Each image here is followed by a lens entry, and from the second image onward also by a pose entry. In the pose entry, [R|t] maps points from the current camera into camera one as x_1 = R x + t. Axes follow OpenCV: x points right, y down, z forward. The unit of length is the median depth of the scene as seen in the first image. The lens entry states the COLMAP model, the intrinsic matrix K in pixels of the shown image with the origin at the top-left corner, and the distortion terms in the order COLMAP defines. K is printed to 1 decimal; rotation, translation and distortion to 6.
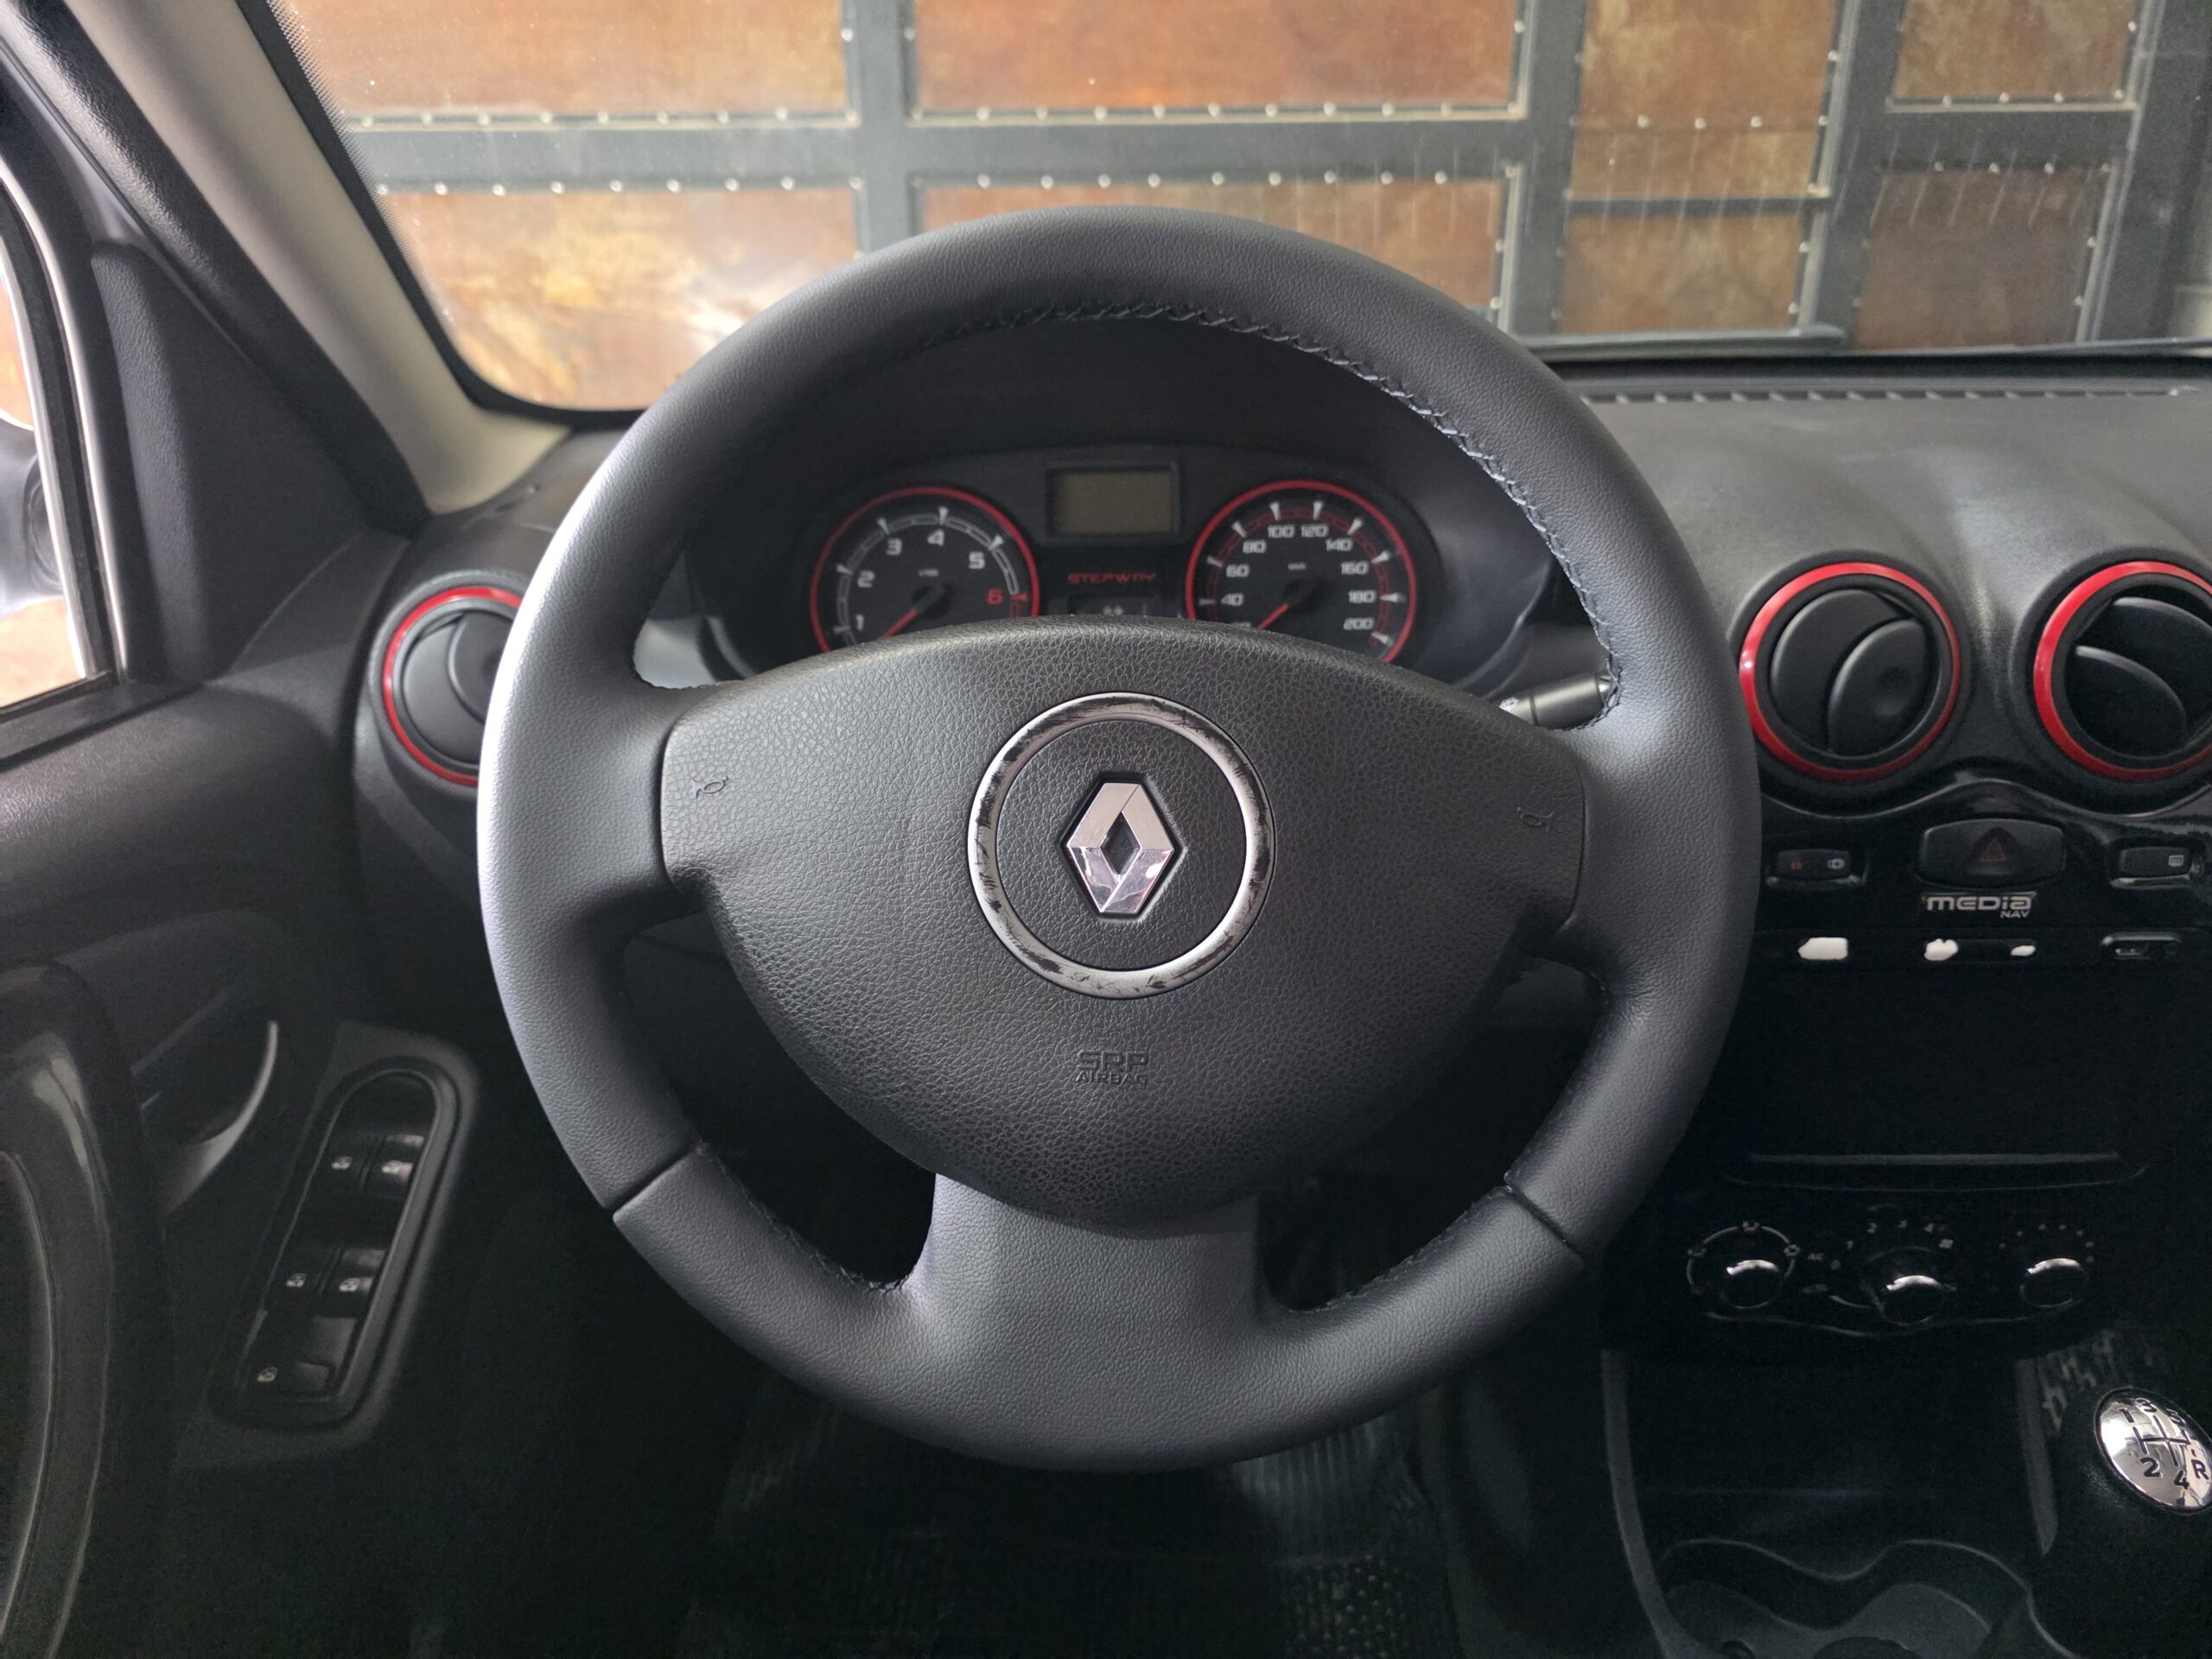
lens RADIAL K [[1496.9, 0, 1092.6], [0, 1496.9, 833.7], [0, 0, 1]] dist [0.039254, -0.042618]
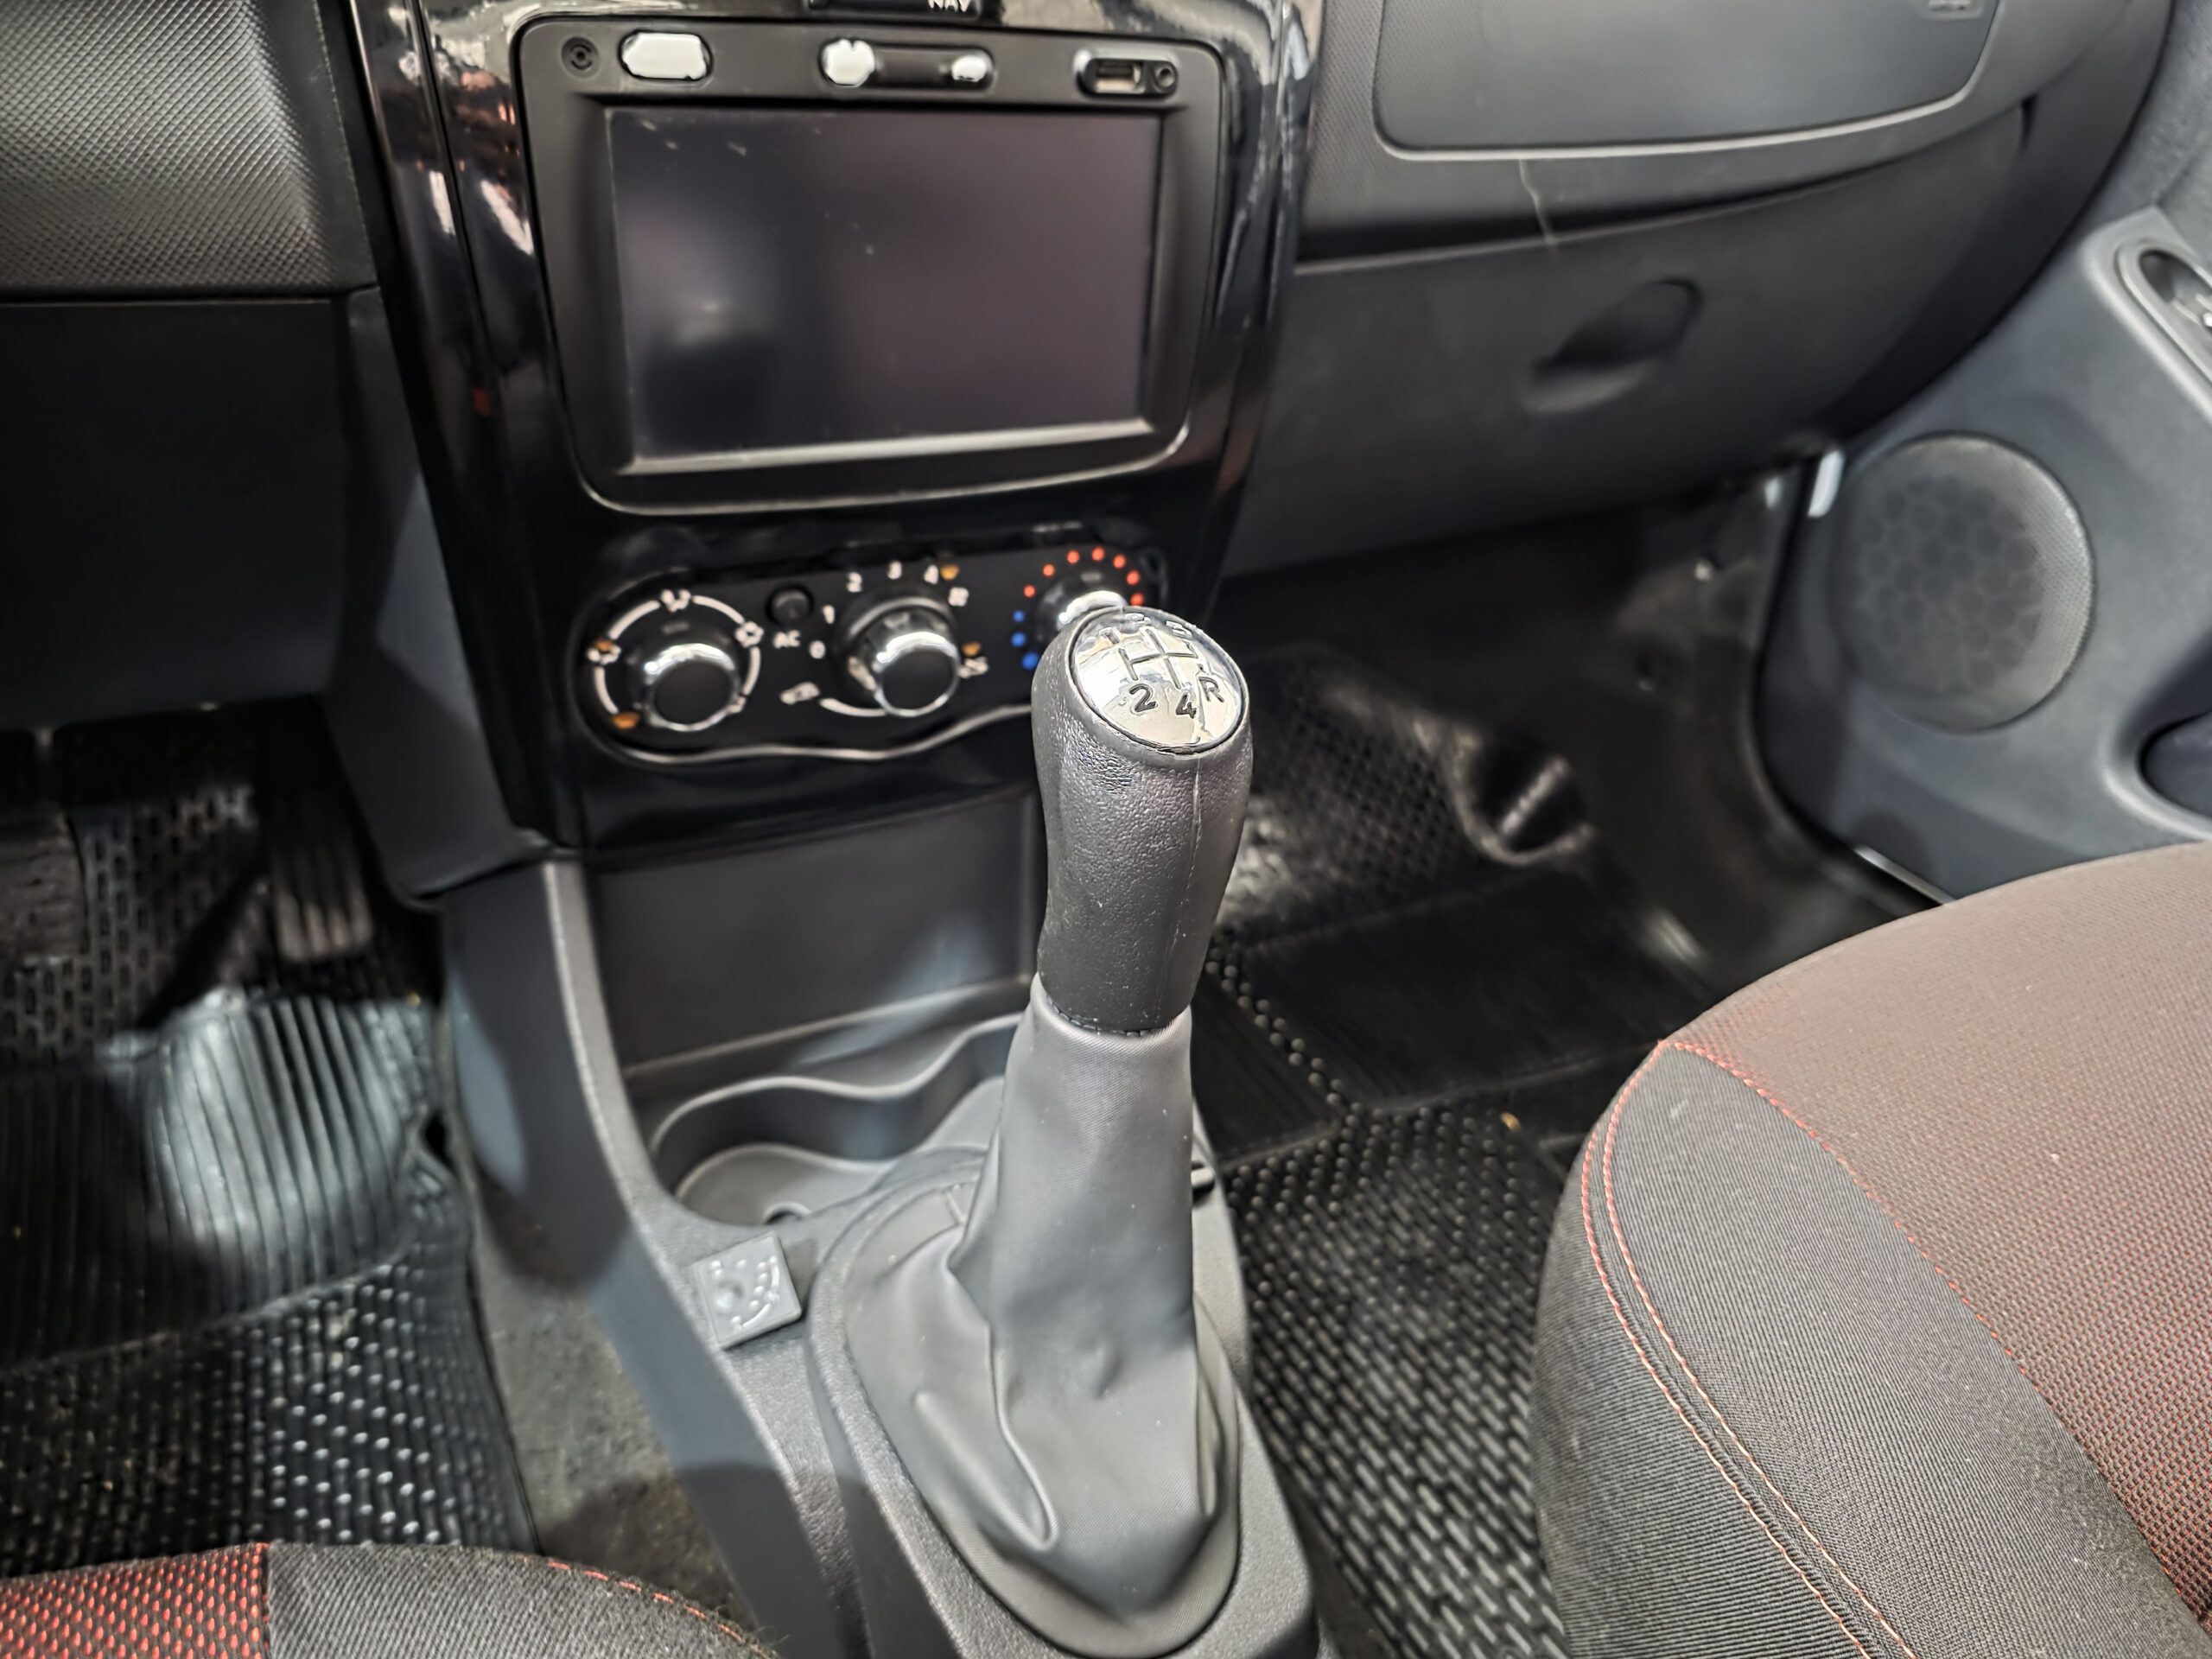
lens RADIAL K [[1533.8, 0, 1103.0], [0, 1533.8, 799.3], [0, 0, 1]] dist [0.031432, -0.063636]
pose [[0.878489, -0.164996, 0.448367, 0.263929], [0.096869, 0.980494, 0.171019, 0.229589], [-0.467839, -0.106805, 0.877337, 0.299042]]
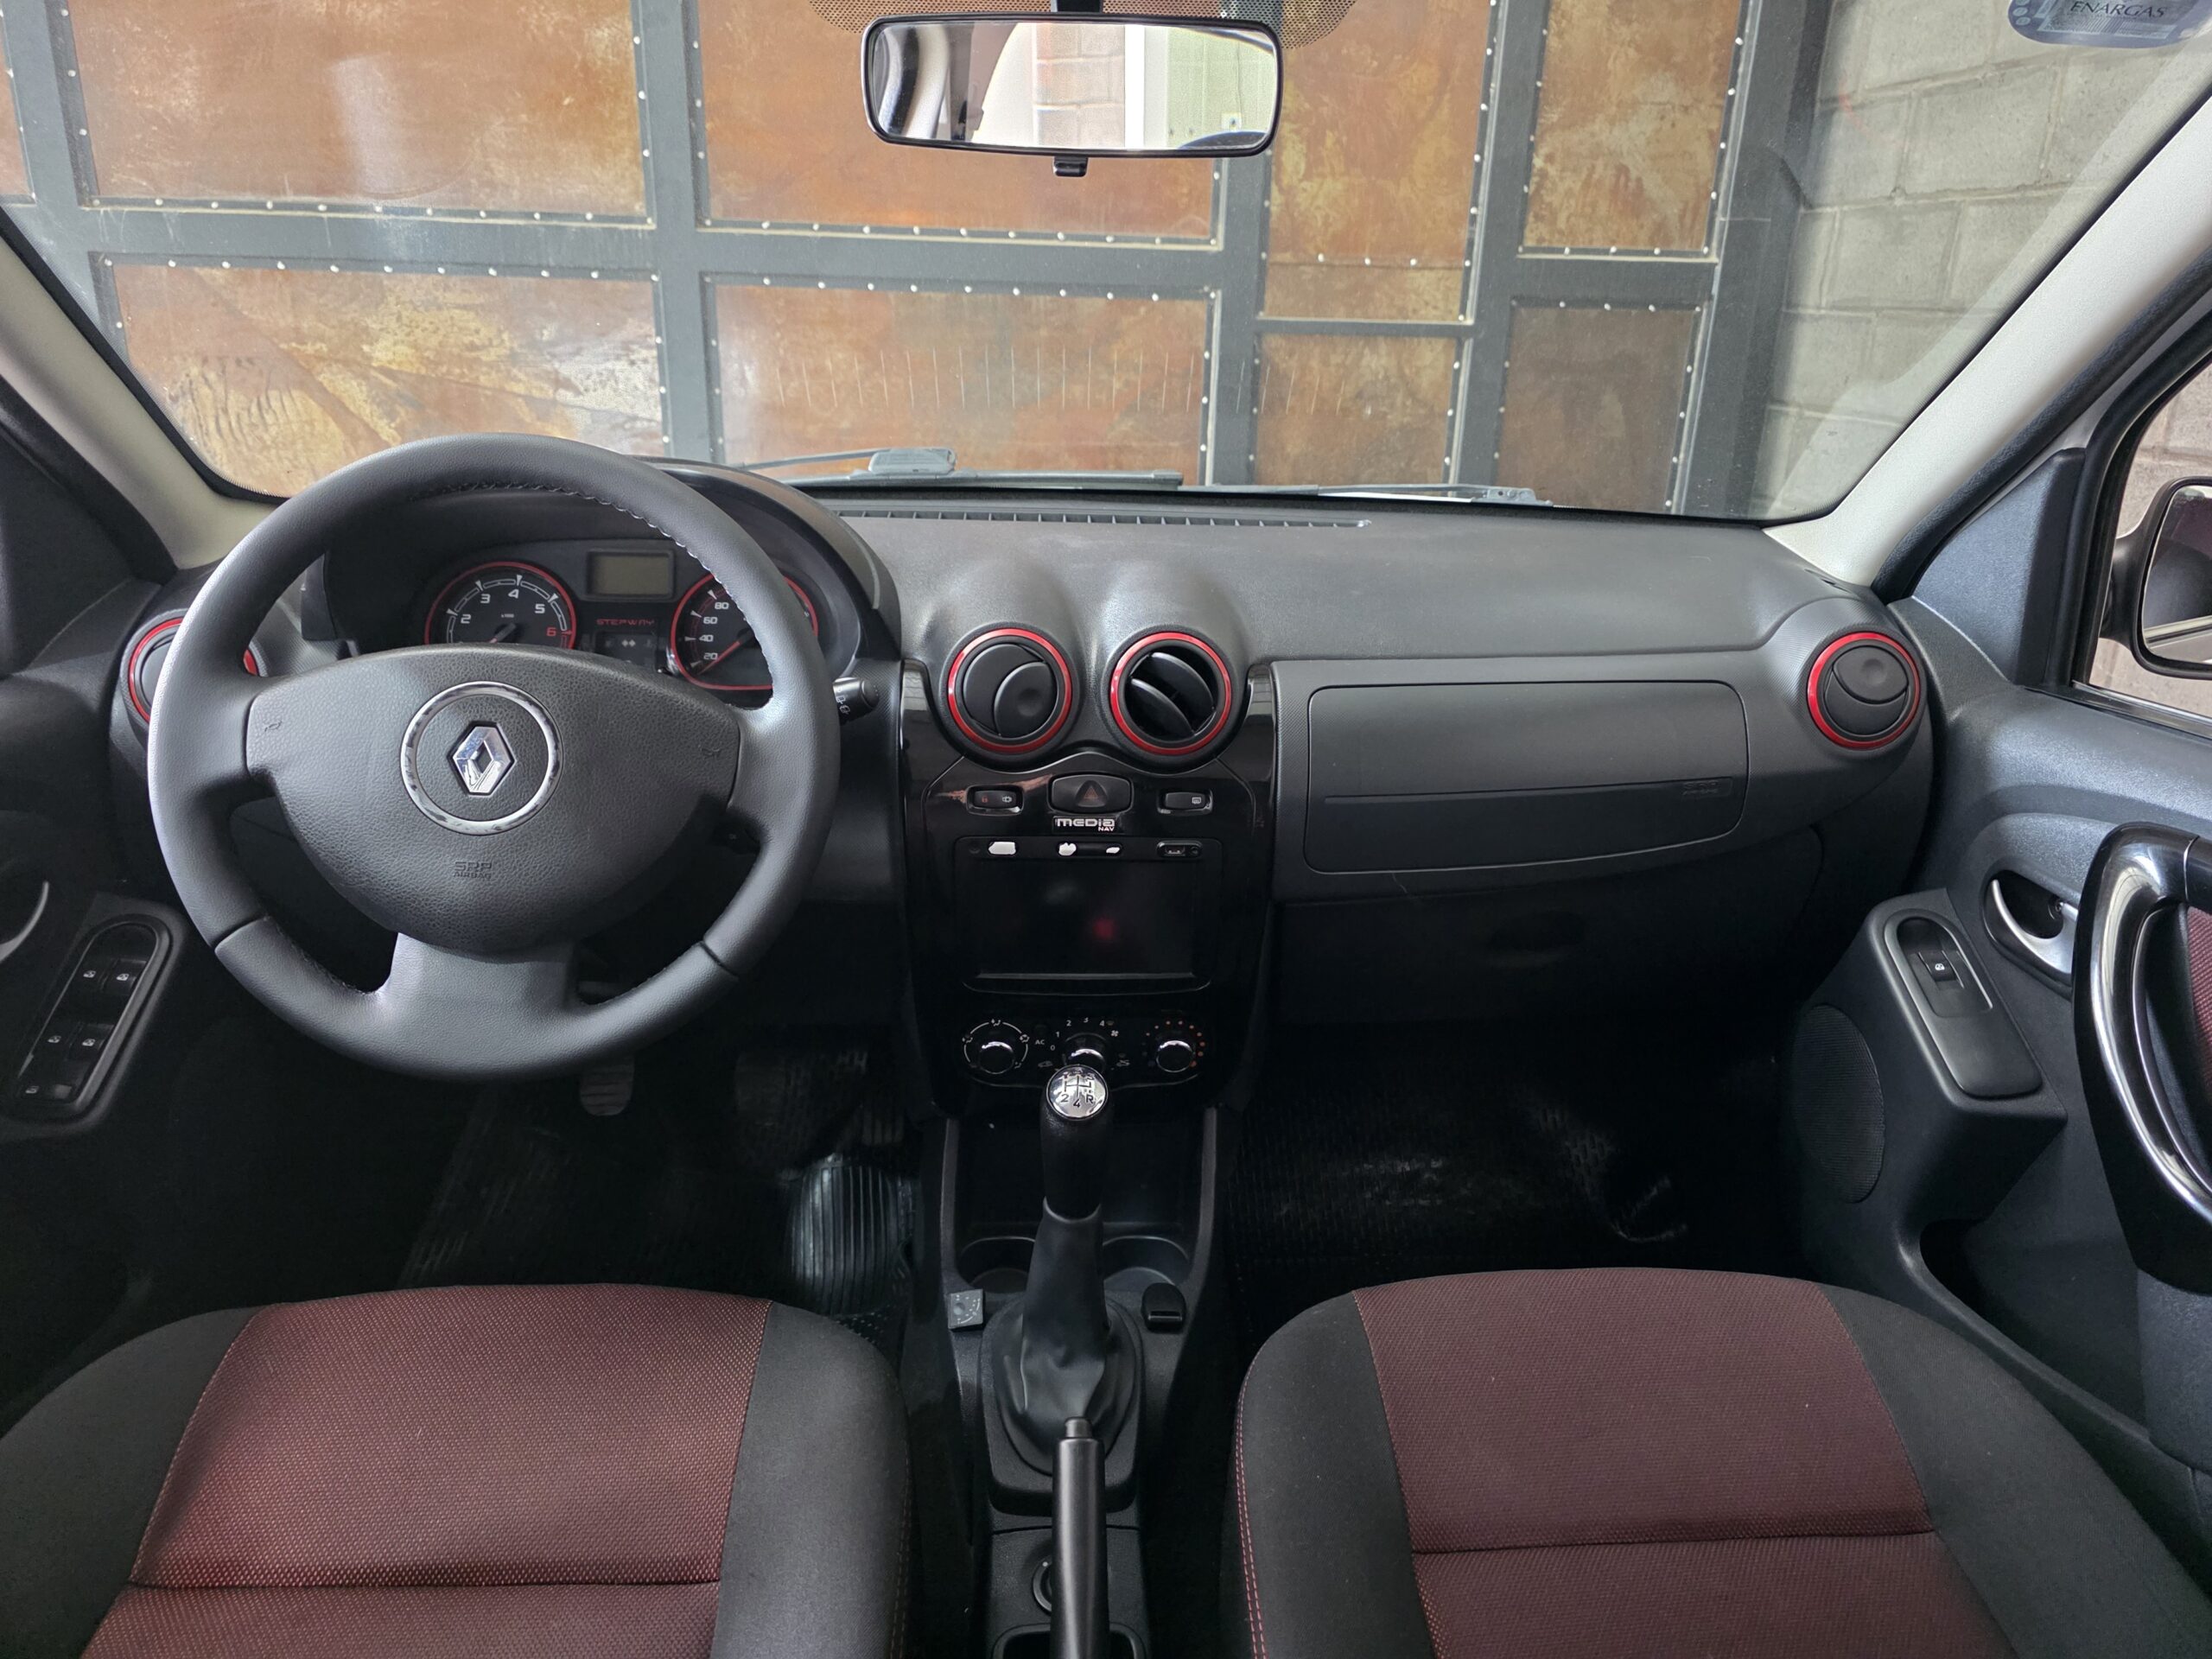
lens RADIAL K [[1470.7, 0, 1111.8], [0, 1470.7, 824.2], [0, 0, 1]] dist [0.046966, -0.043514]
pose [[0.996544, 0.014780, 0.081735, 0.394057], [-0.012263, 0.999438, -0.031211, 0.083365], [-0.082151, 0.030101, 0.996165, -0.582440]]
